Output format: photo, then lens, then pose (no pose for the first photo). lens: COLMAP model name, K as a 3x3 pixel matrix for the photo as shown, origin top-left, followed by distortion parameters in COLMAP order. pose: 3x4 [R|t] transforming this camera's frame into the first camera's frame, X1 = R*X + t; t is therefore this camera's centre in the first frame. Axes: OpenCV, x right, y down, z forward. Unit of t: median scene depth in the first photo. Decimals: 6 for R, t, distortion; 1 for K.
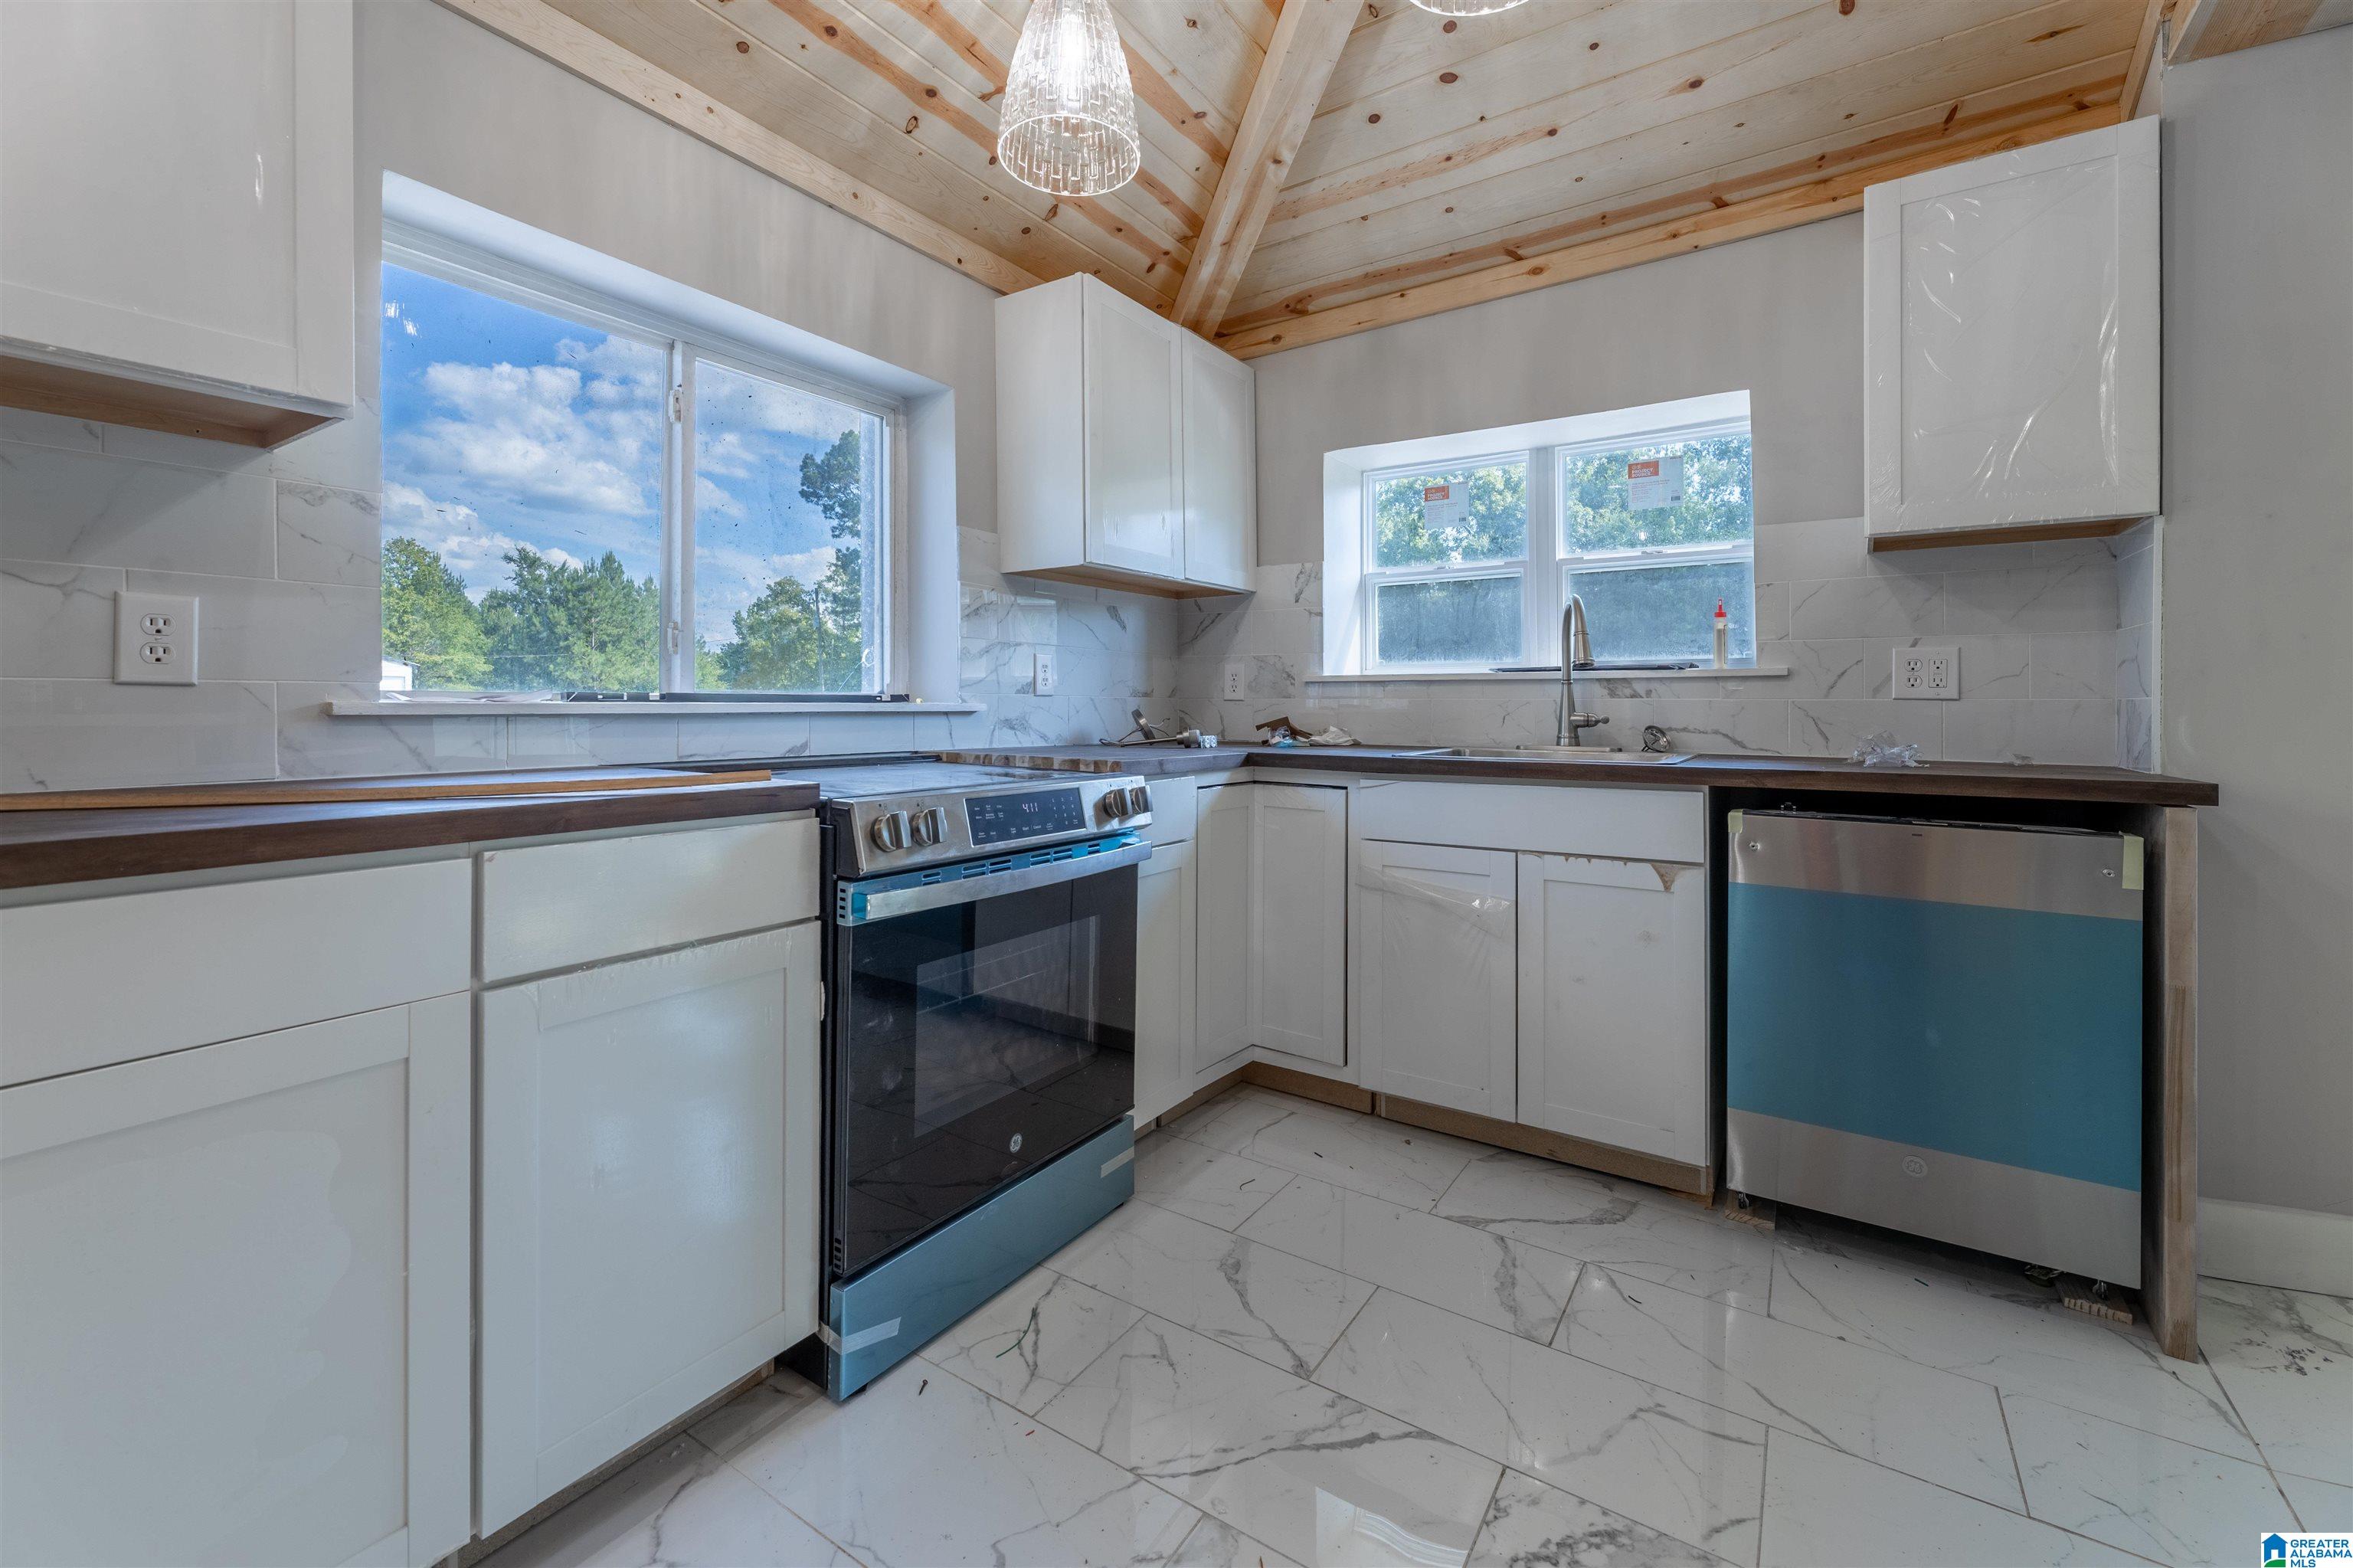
lens RADIAL K [[982.8, 0, 1156.9], [0, 982.8, 698.9], [0, 0, 1]] dist [0.000068, -0.000297]
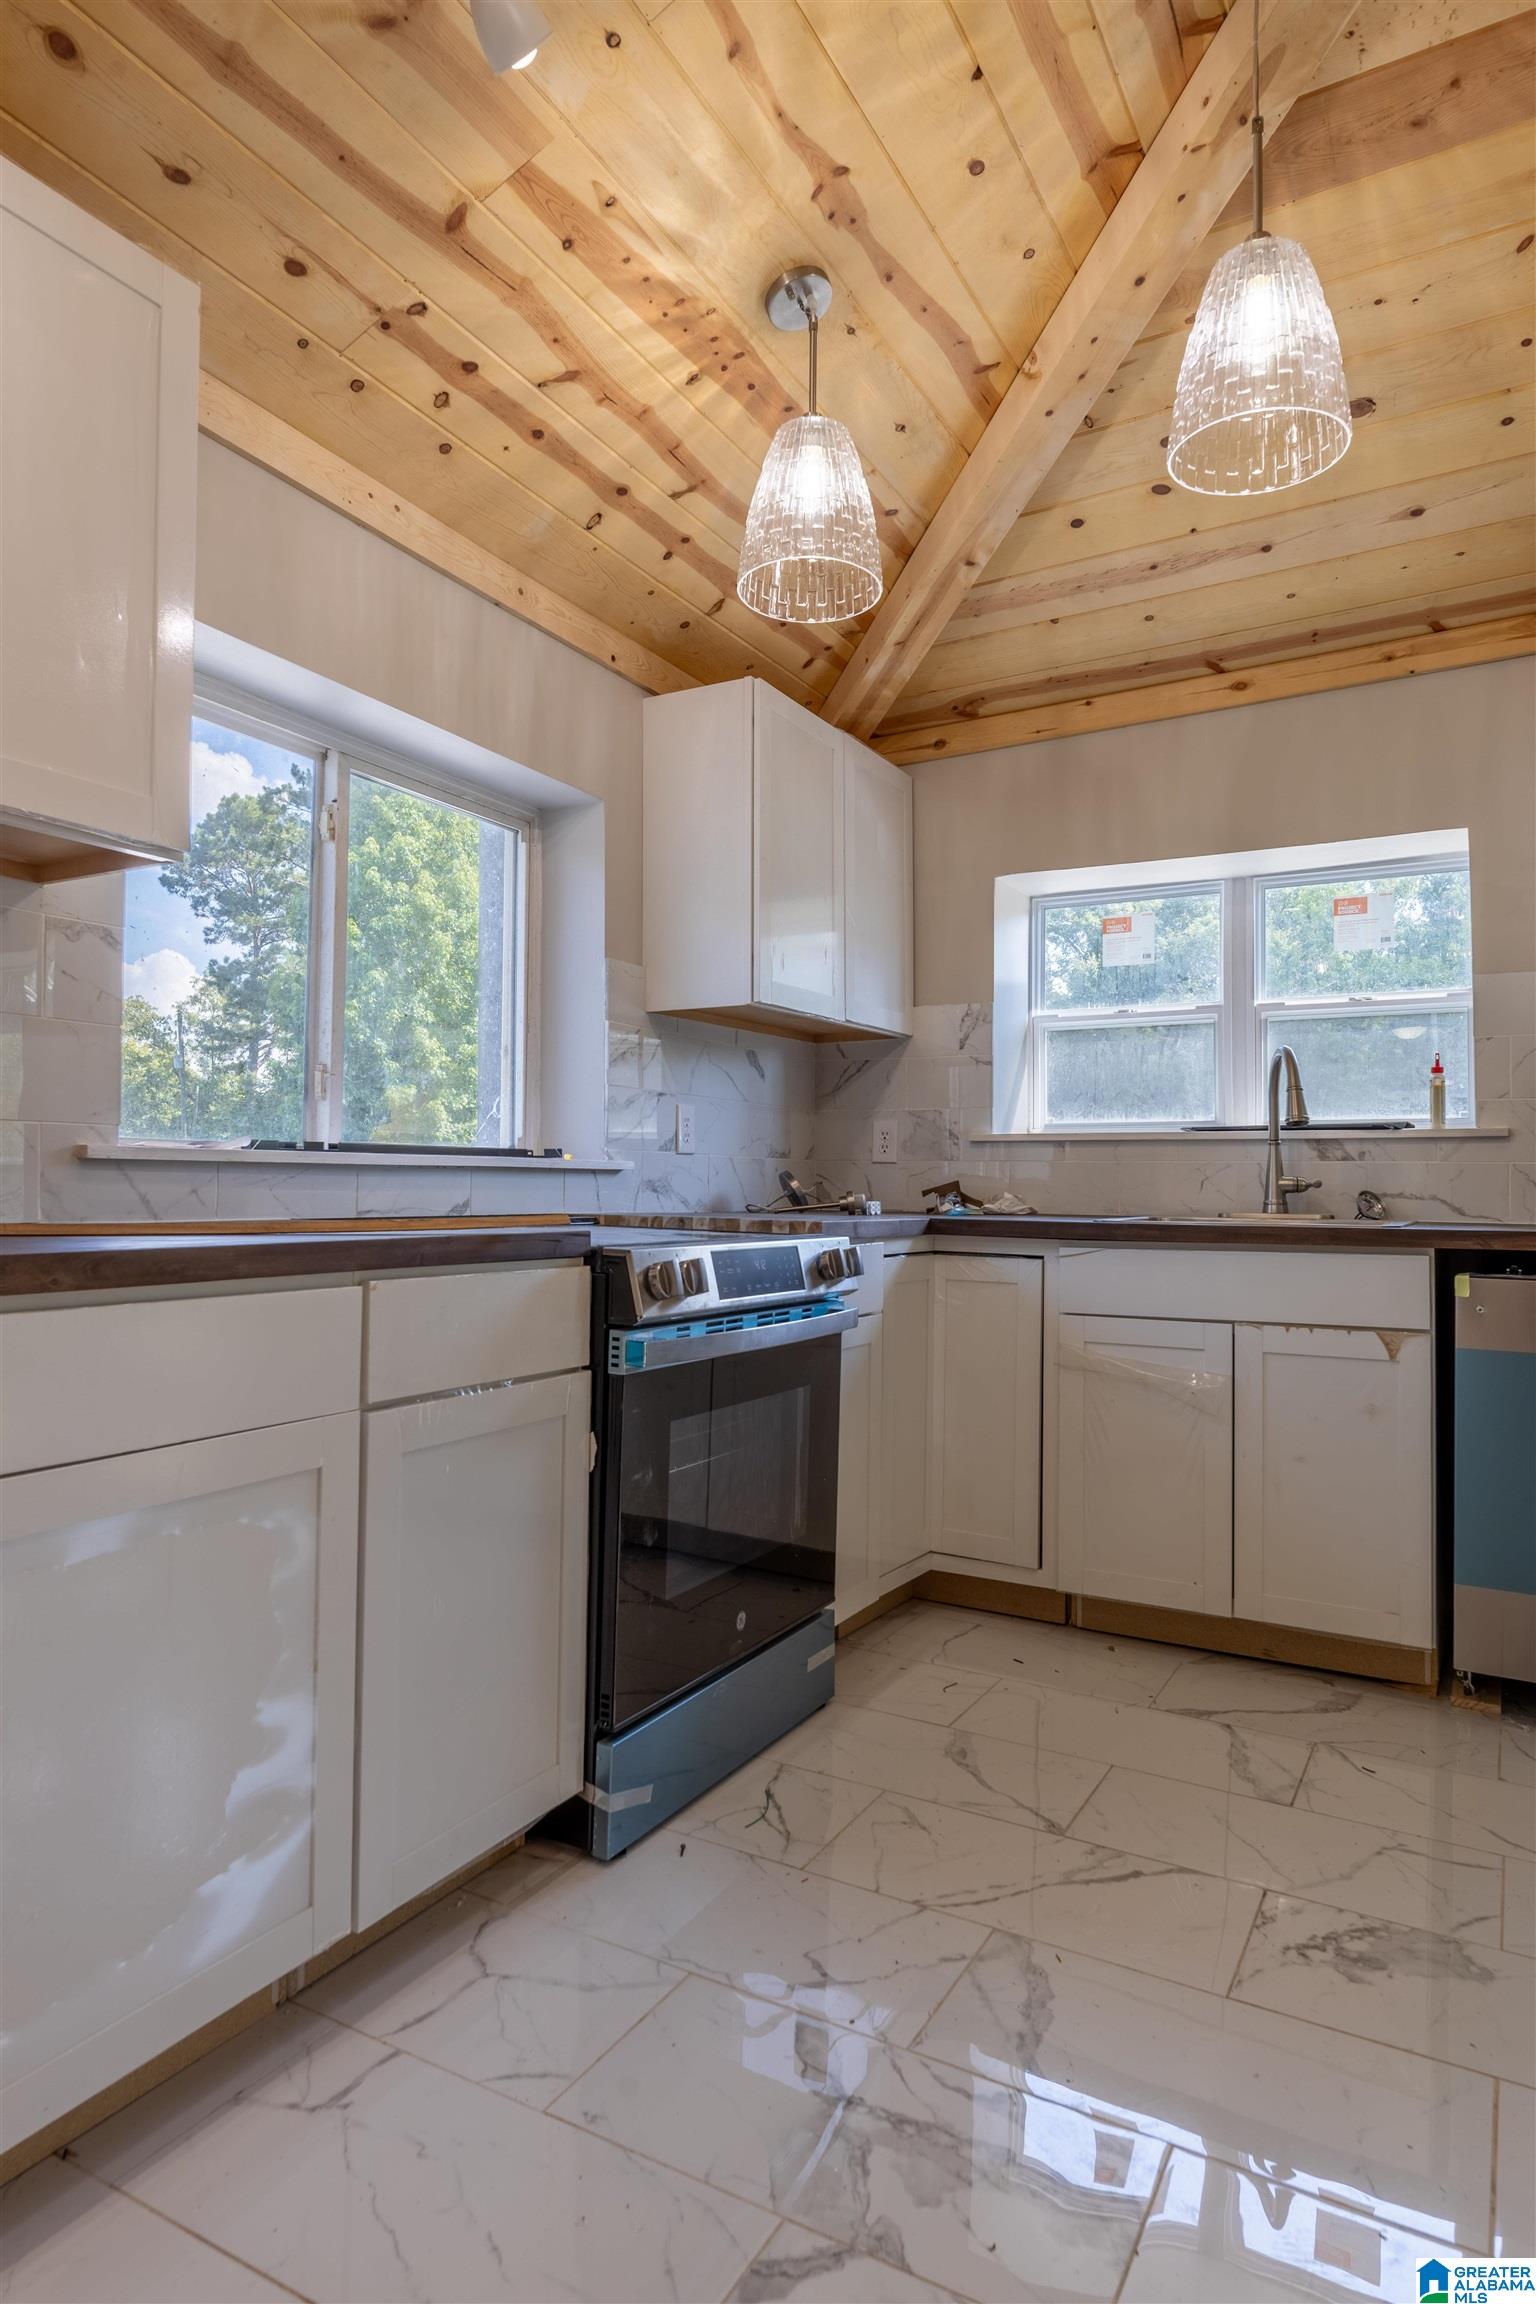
lens RADIAL K [[1355.2, 0, 768.0], [0, 1355.2, 1152.0], [0, 0, 1]] dist [-0.001729, -0.000313]
pose [[0.996472, 0.007406, 0.083597, -0.174480], [-0.006064, 0.999849, -0.016298, 0.017125], [-0.083705, 0.015734, 0.996366, -0.232705]]
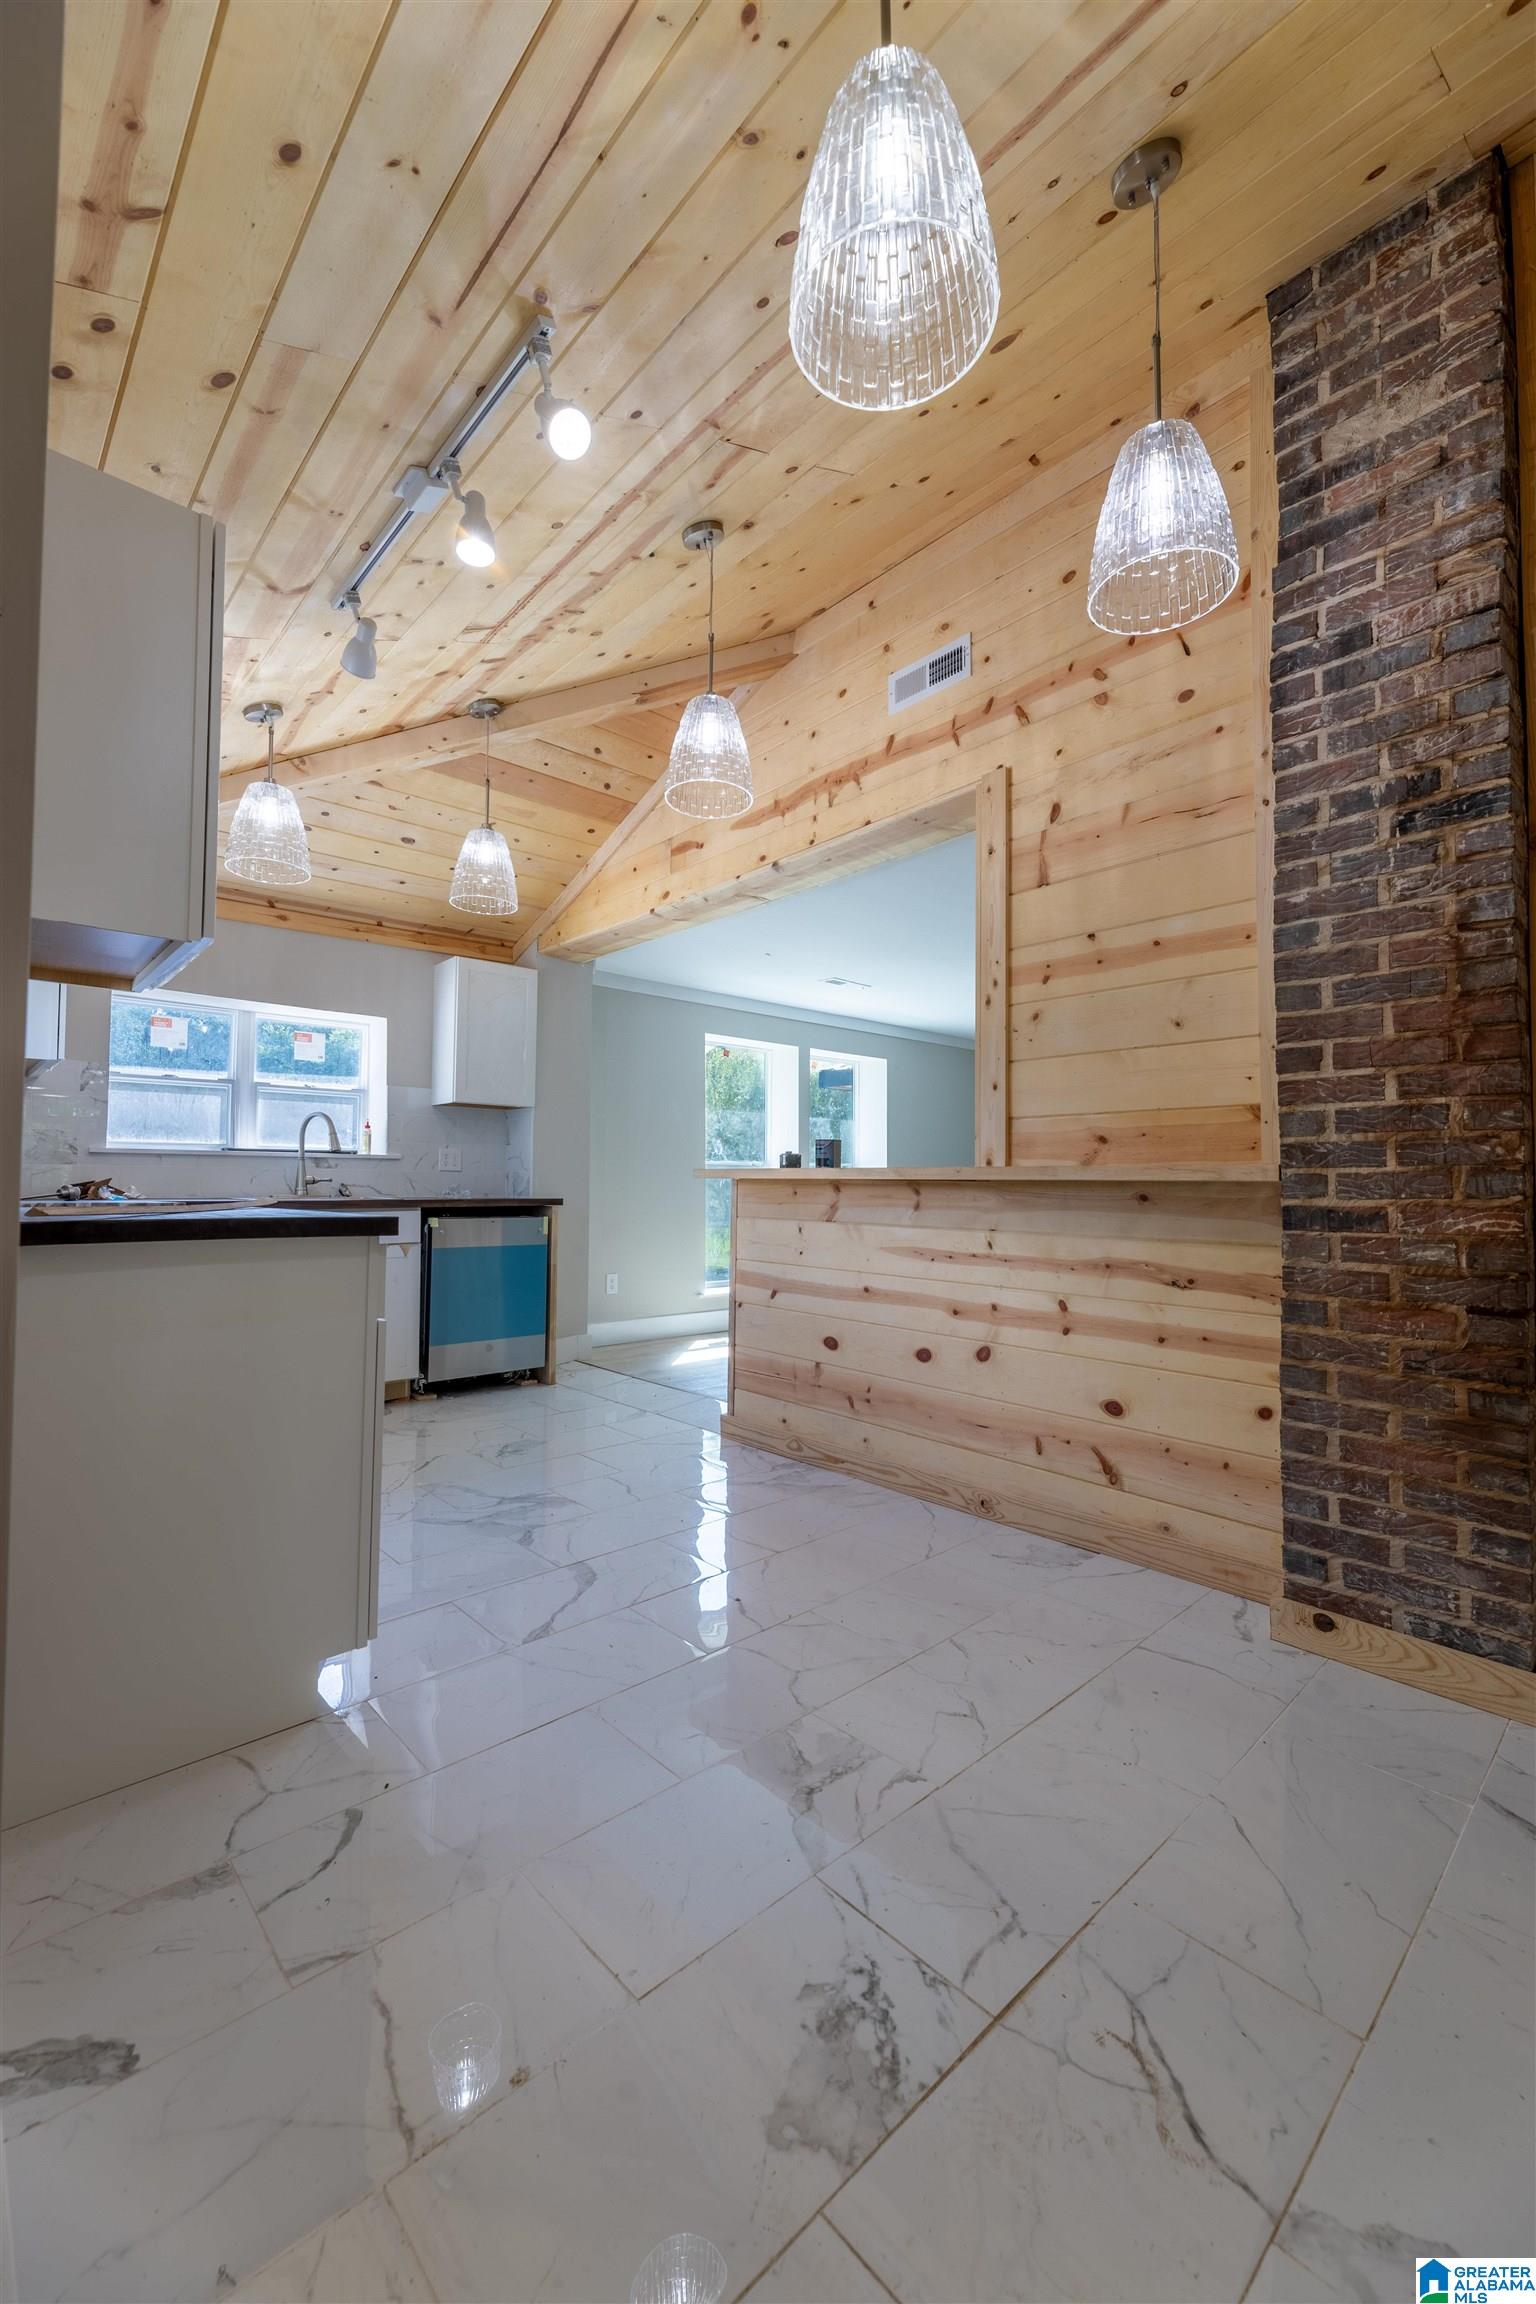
lens RADIAL K [[917.4, 0, 773.2], [0, 917.4, 1149.6], [0, 0, 1]] dist [0.001176, -0.000484]
pose [[0.224024, 0.036386, 0.973904, -1.158017], [-0.009516, 0.999337, -0.035147, 0.019095], [-0.974537, -0.001394, 0.224221, -0.231006]]
